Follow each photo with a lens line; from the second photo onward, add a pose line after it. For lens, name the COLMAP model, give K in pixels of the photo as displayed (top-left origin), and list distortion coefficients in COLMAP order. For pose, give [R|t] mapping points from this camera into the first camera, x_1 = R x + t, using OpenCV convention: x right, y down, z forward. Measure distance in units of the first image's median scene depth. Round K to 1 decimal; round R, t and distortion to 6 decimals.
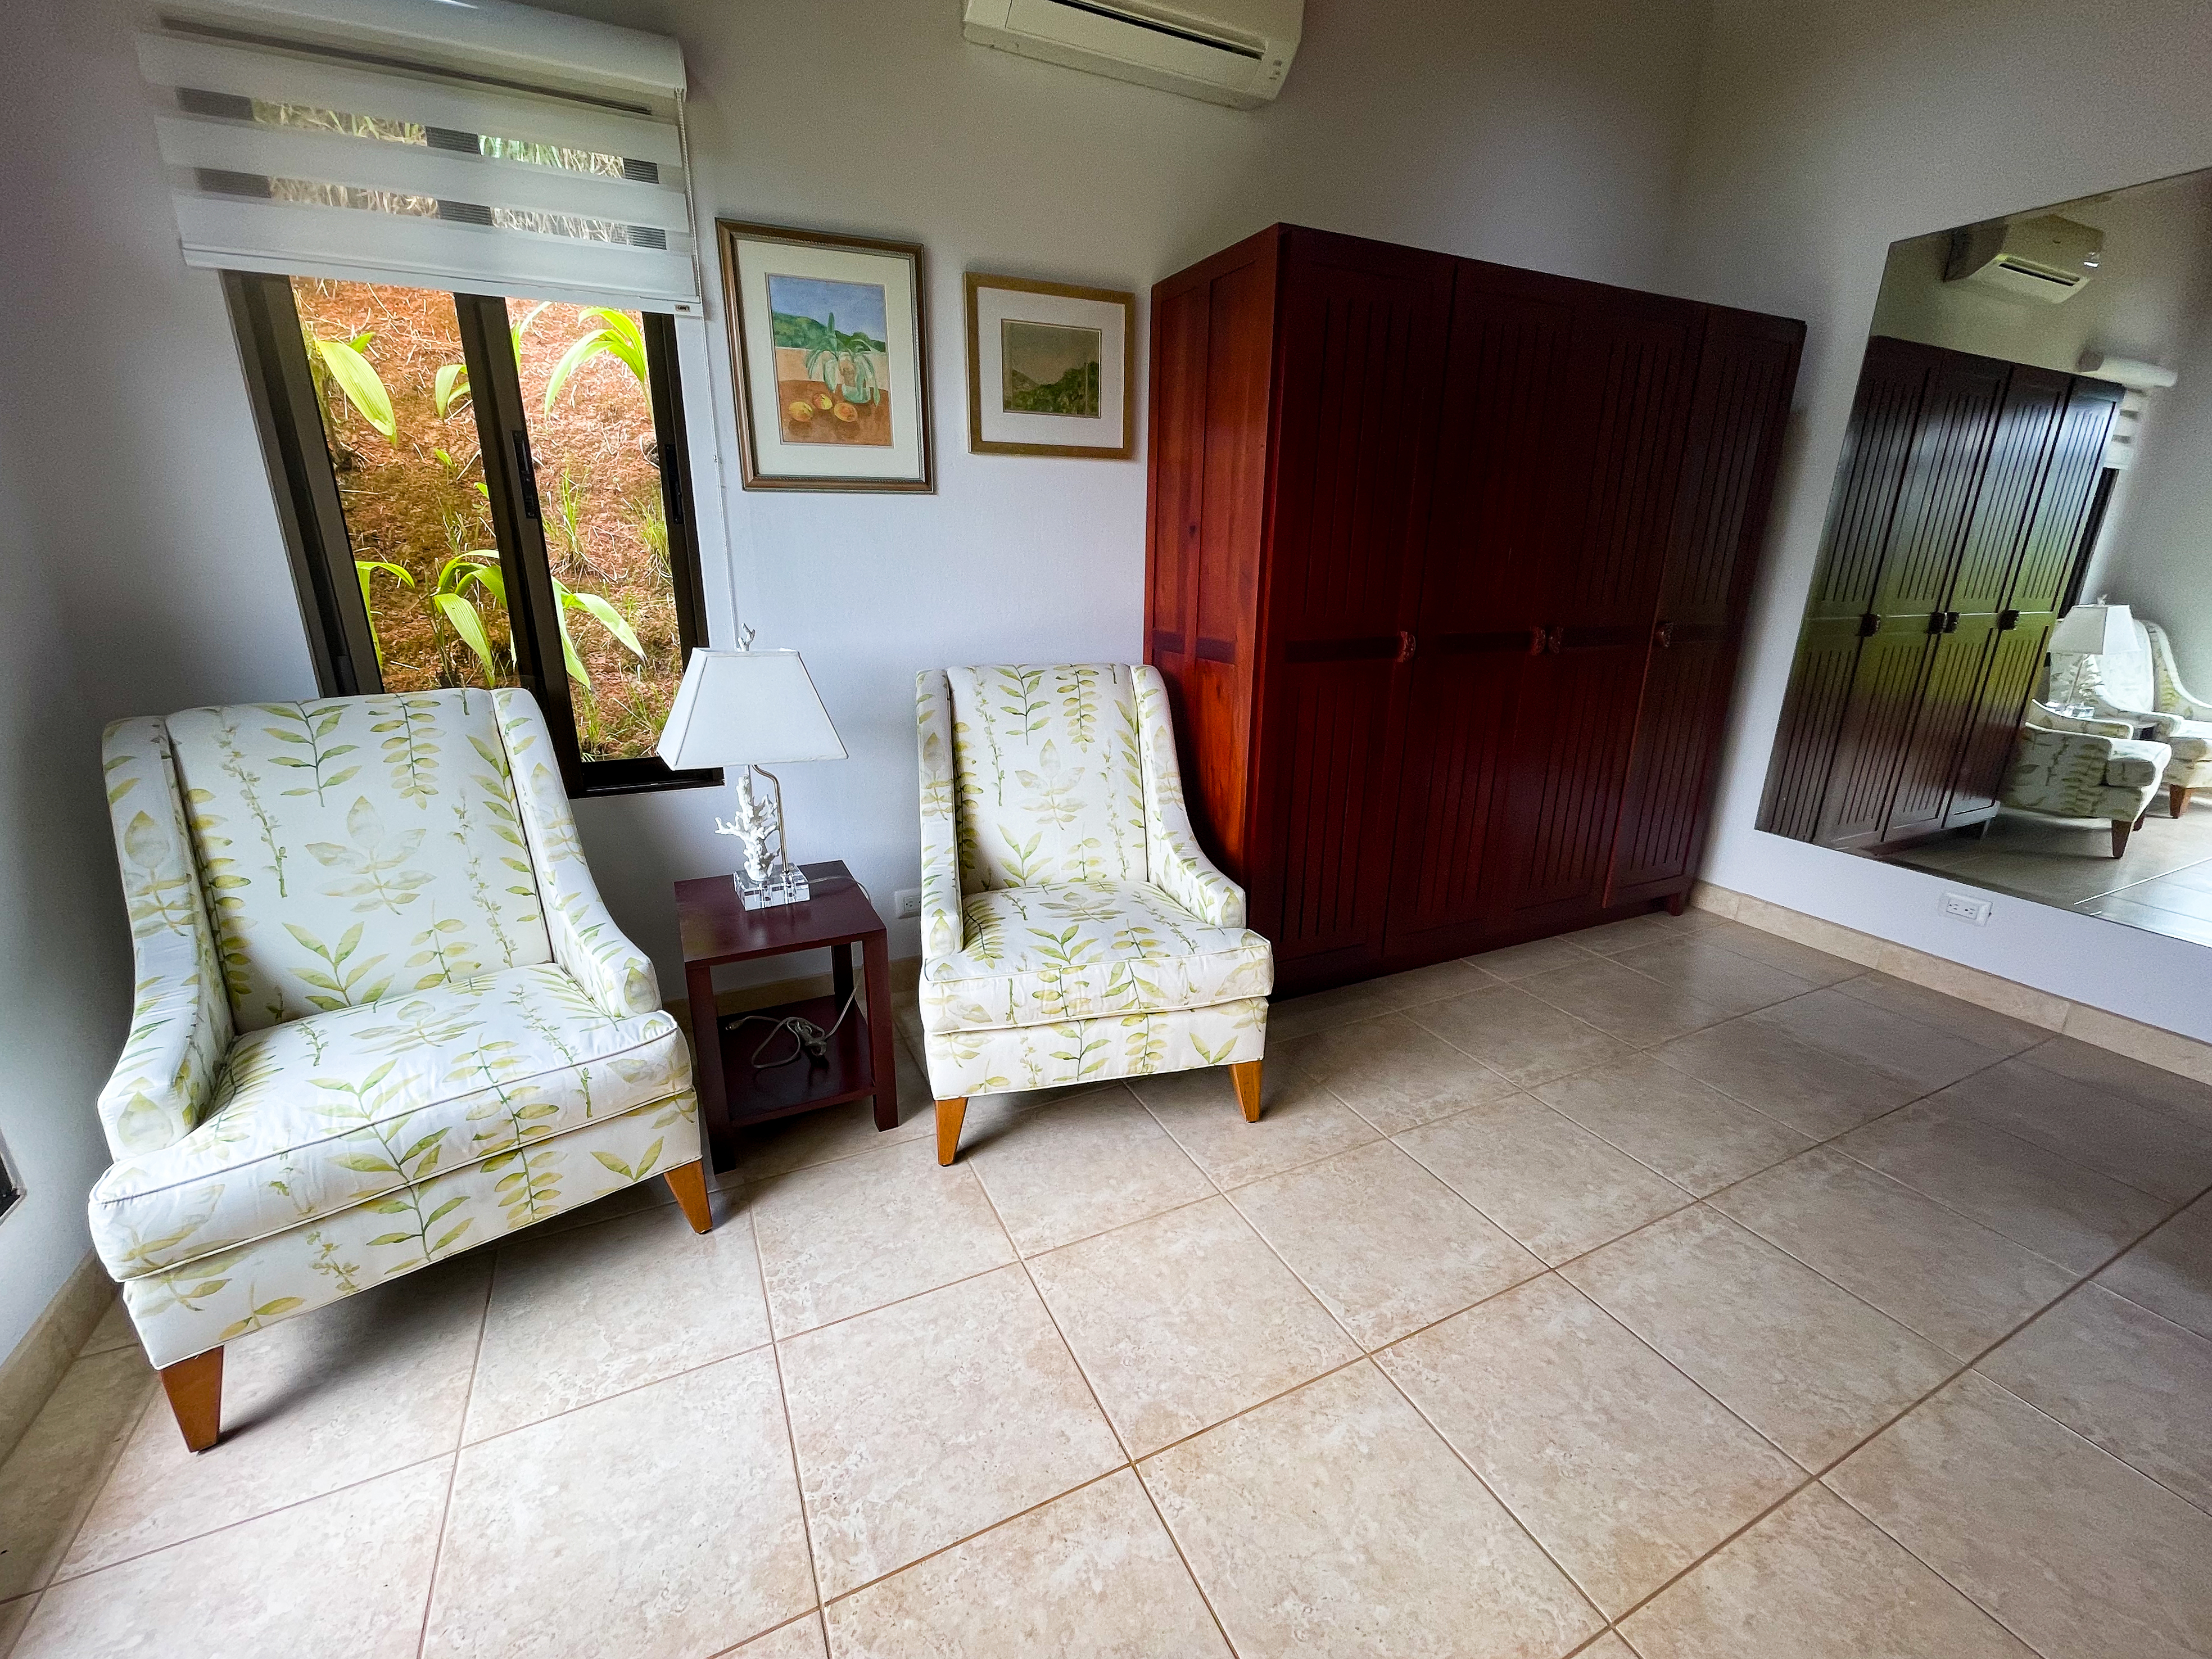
lens RADIAL K [[963.3, 0, 1079.5], [0, 963.3, 824.3], [0, 0, 1]] dist [0.001143, 0.000019]
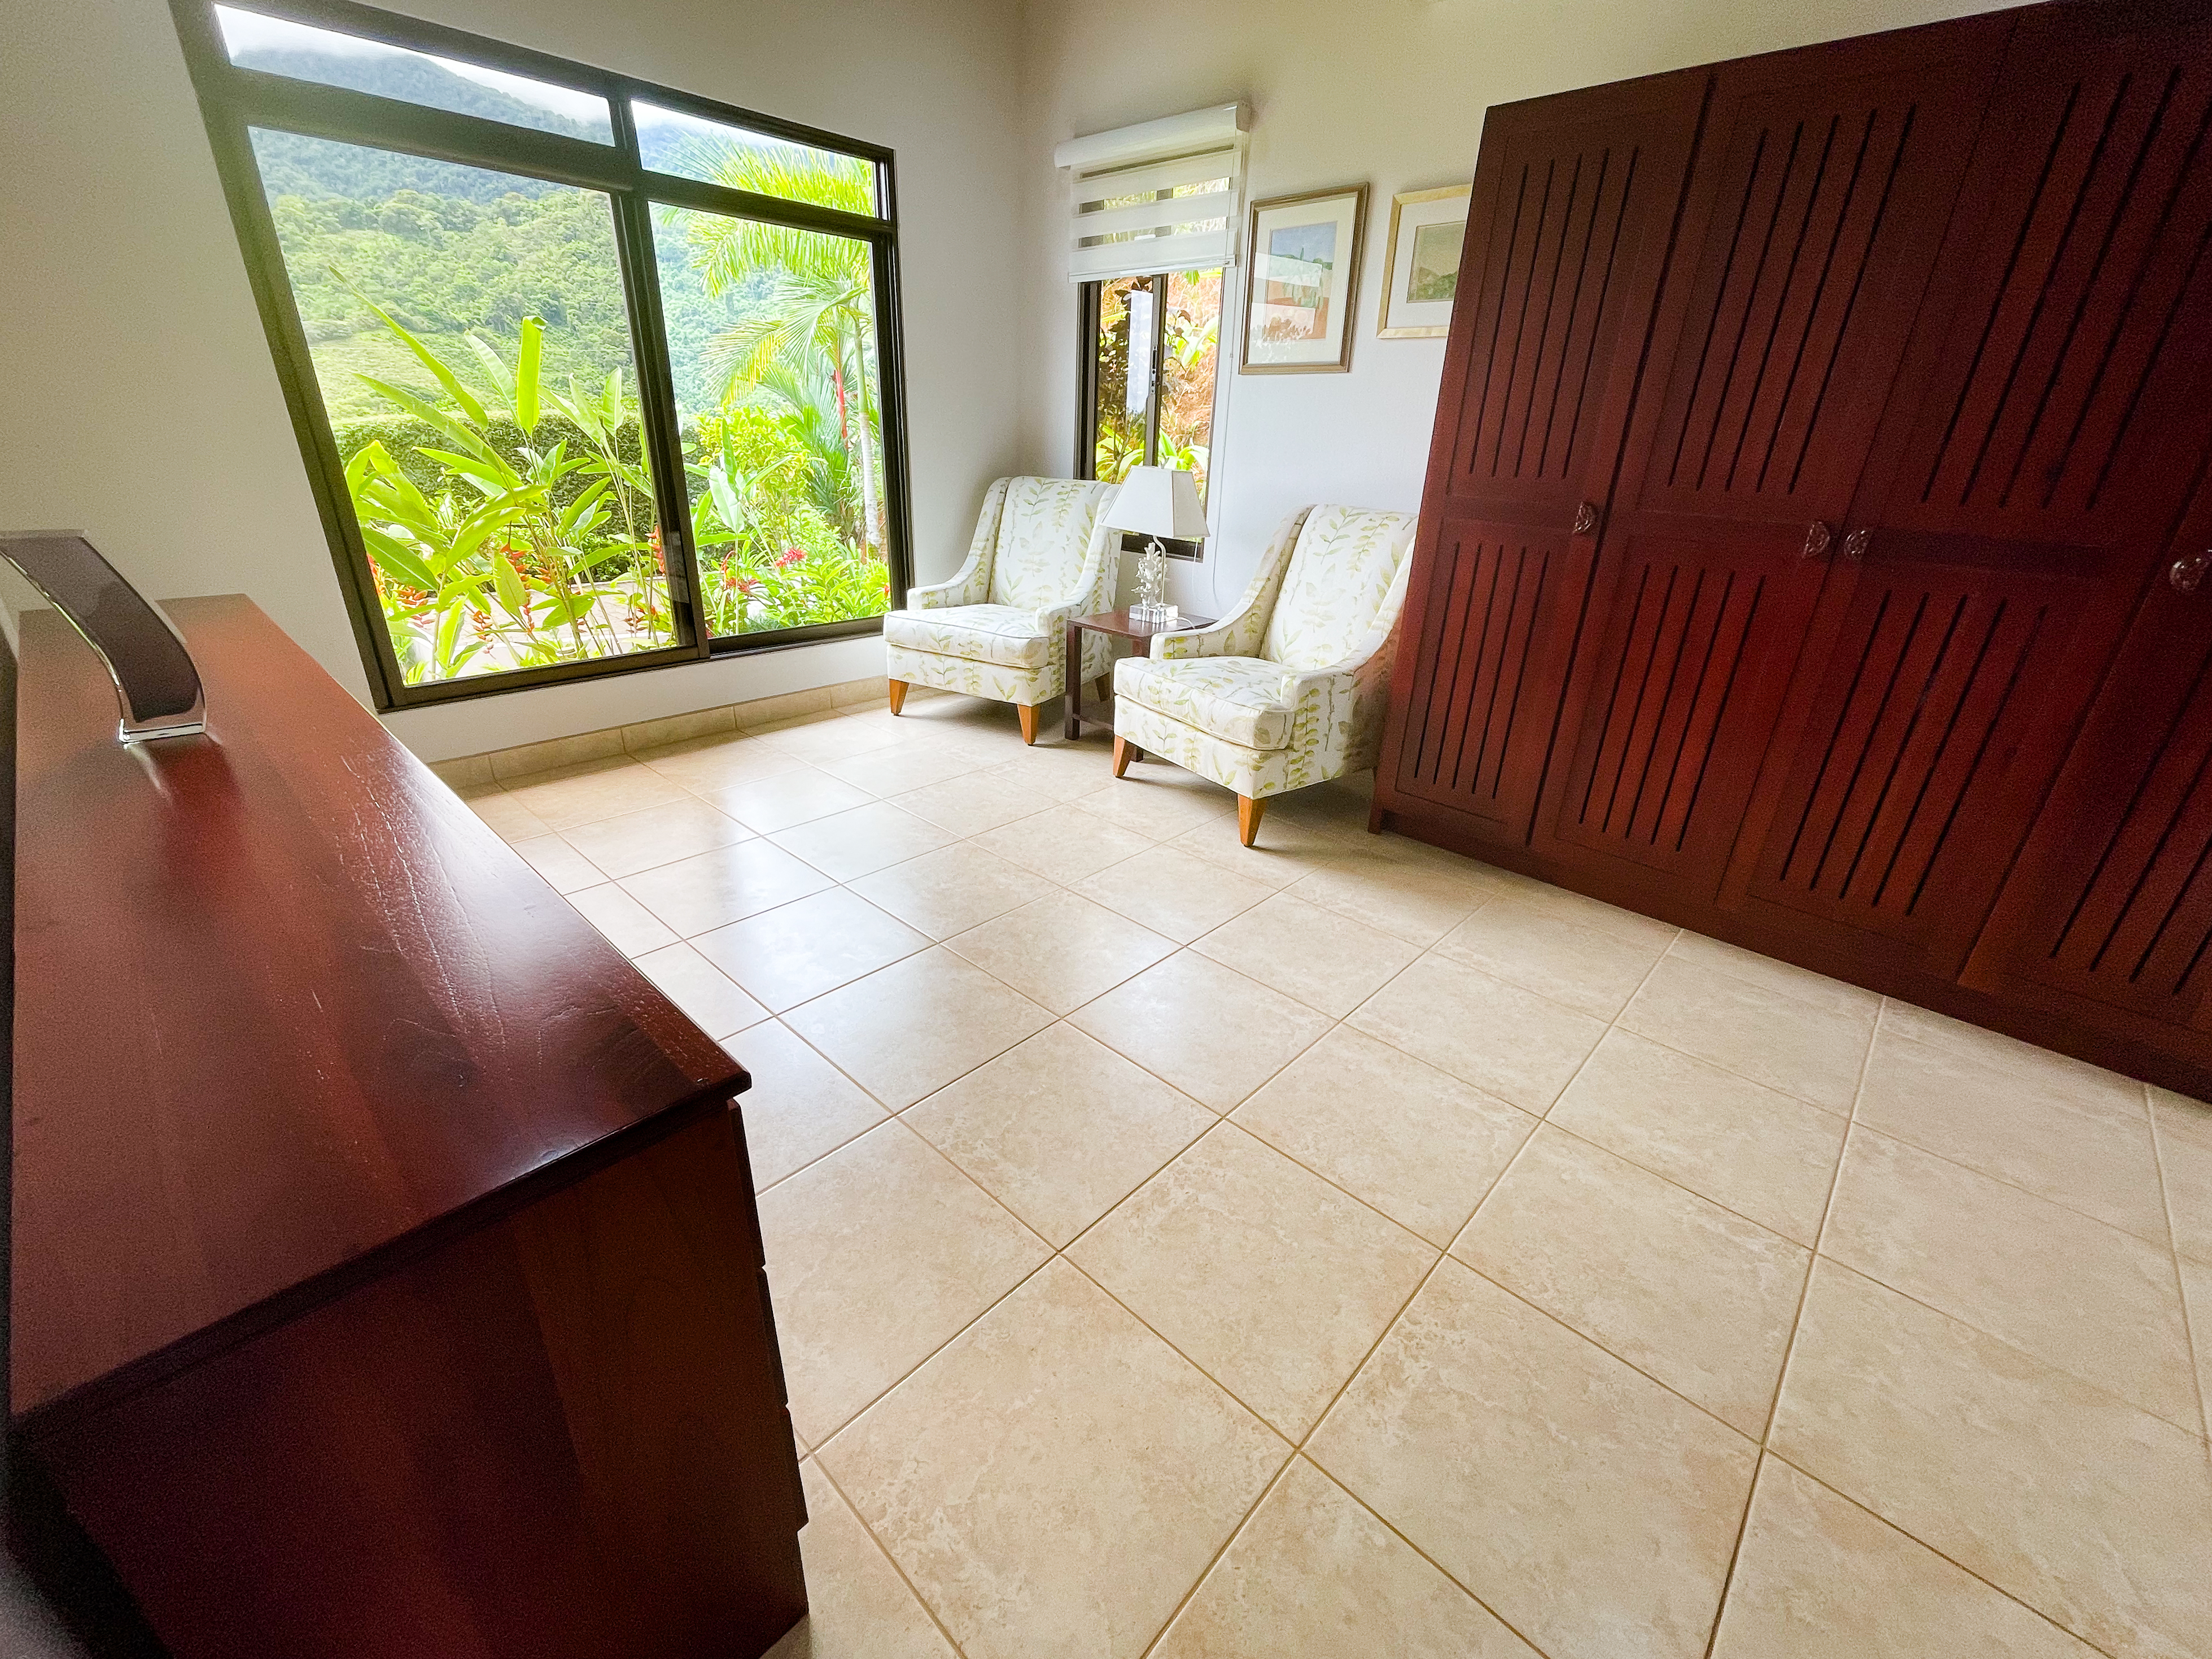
lens RADIAL K [[900.7, 0, 1043.8], [0, 900.7, 825.5], [0, 0, 1]] dist [-0.023867, 0.017833]
pose [[0.318109, 0.391516, -0.863436, 1.283480], [-0.295433, 0.906334, 0.302124, -0.020280], [0.900847, 0.158980, 0.403979, 0.239509]]
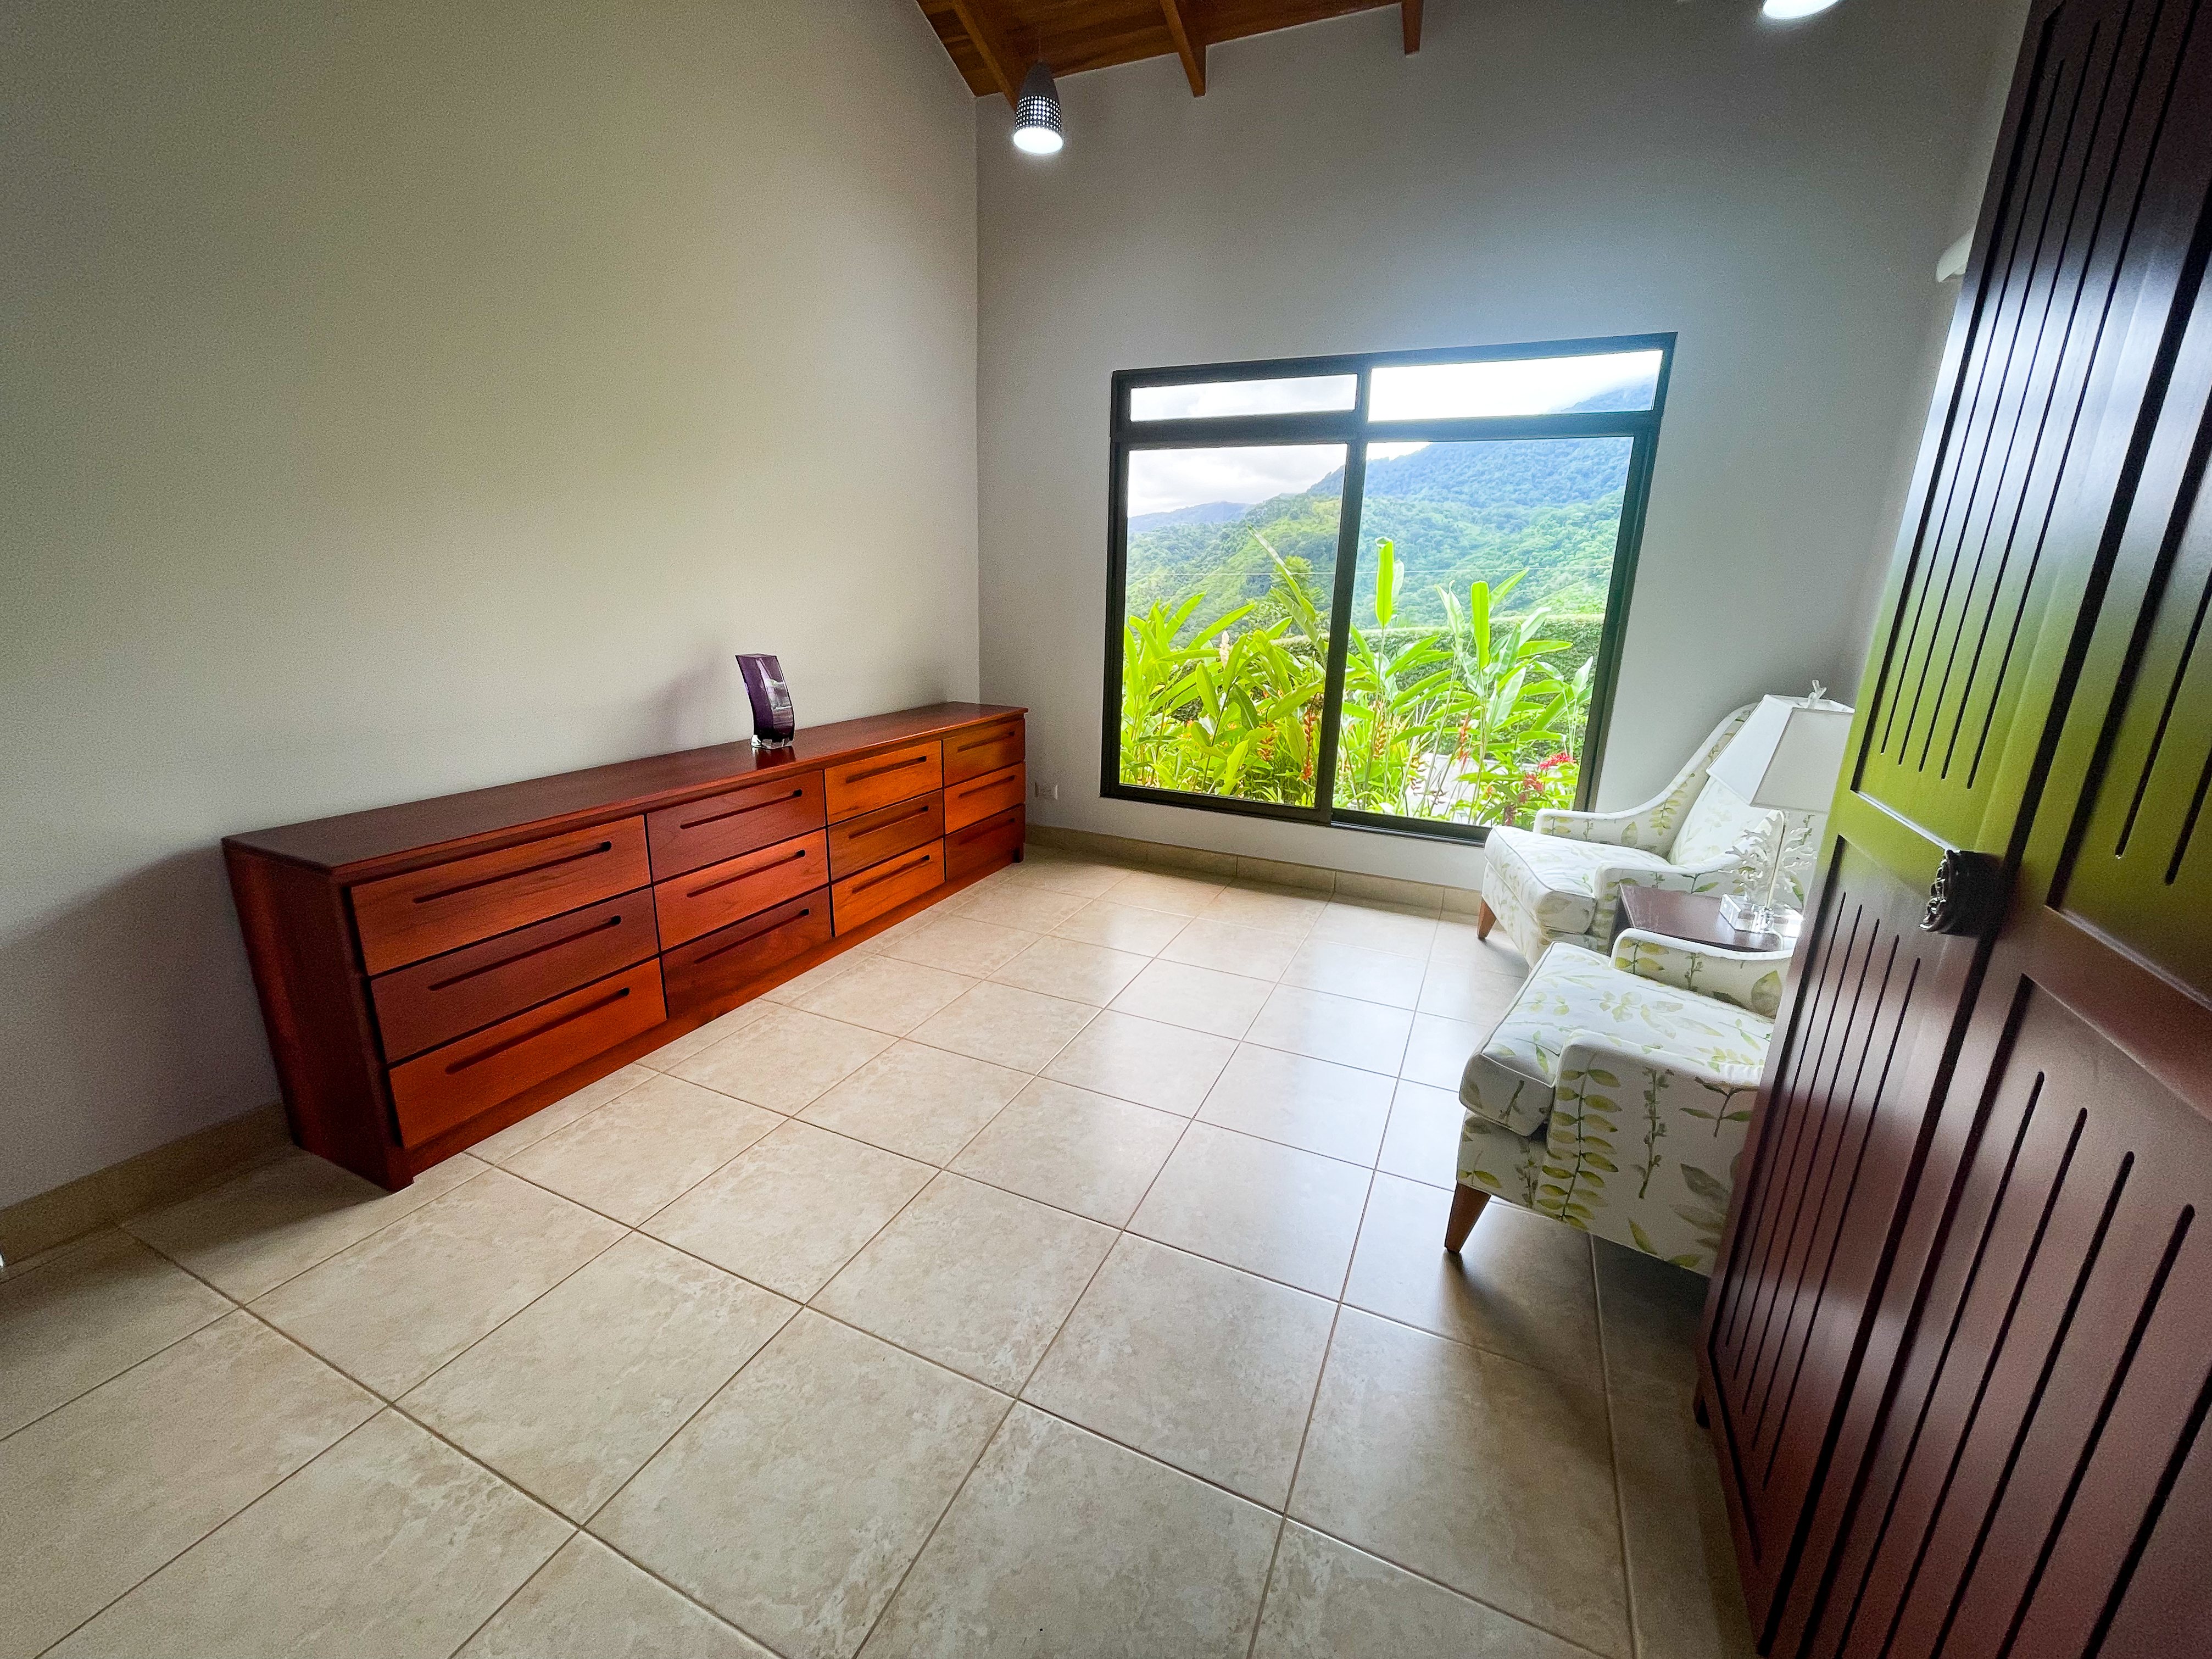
lens RADIAL K [[878.9, 0, 1147.9], [0, 878.9, 824.2], [0, 0, 1]] dist [0.000528, -0.000024]
pose [[-0.759975, 0.144889, -0.633597, 0.920125], [-0.214602, 0.864228, 0.455035, -0.366459], [0.613502, 0.481786, -0.625698, 1.250004]]
